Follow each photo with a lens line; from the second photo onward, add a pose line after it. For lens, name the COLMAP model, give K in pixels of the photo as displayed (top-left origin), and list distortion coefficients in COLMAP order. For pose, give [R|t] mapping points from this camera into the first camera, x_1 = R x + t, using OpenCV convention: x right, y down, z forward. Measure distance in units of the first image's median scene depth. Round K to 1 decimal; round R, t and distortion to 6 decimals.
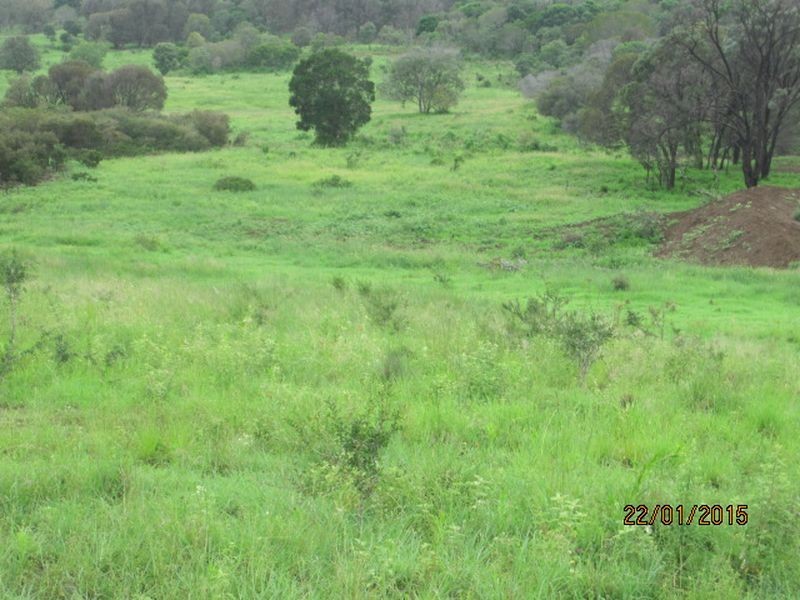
lens RADIAL K [[1903.2, 0, 386.1], [0, 1903.2, 299.9], [0, 0, 1]] dist [-0.082238, -0.110788]
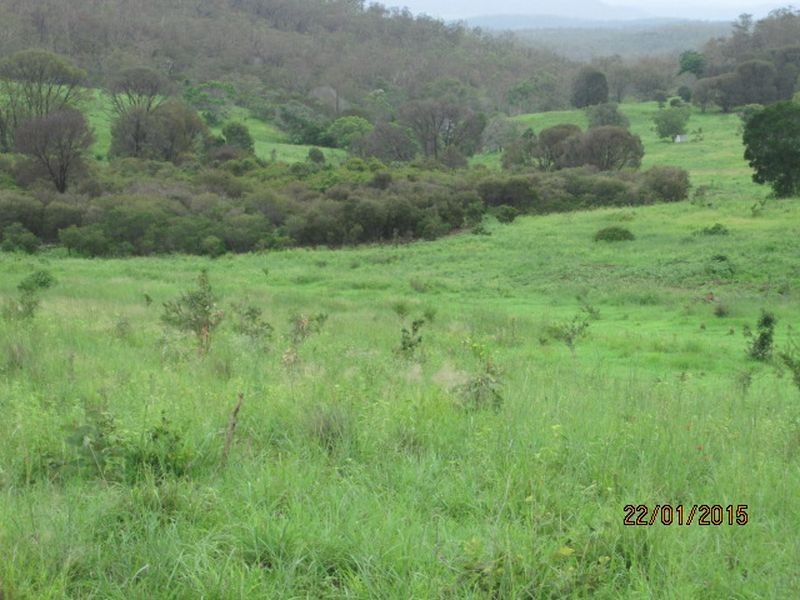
lens RADIAL K [[1903.2, 0, 386.1], [0, 1903.2, 299.9], [0, 0, 1]] dist [-0.082238, -0.110788]
pose [[0.935029, -0.013915, -0.354298, 0.130567], [0.001401, 0.999367, -0.035552, 0.009034], [0.354569, 0.032745, 0.934456, -0.014419]]
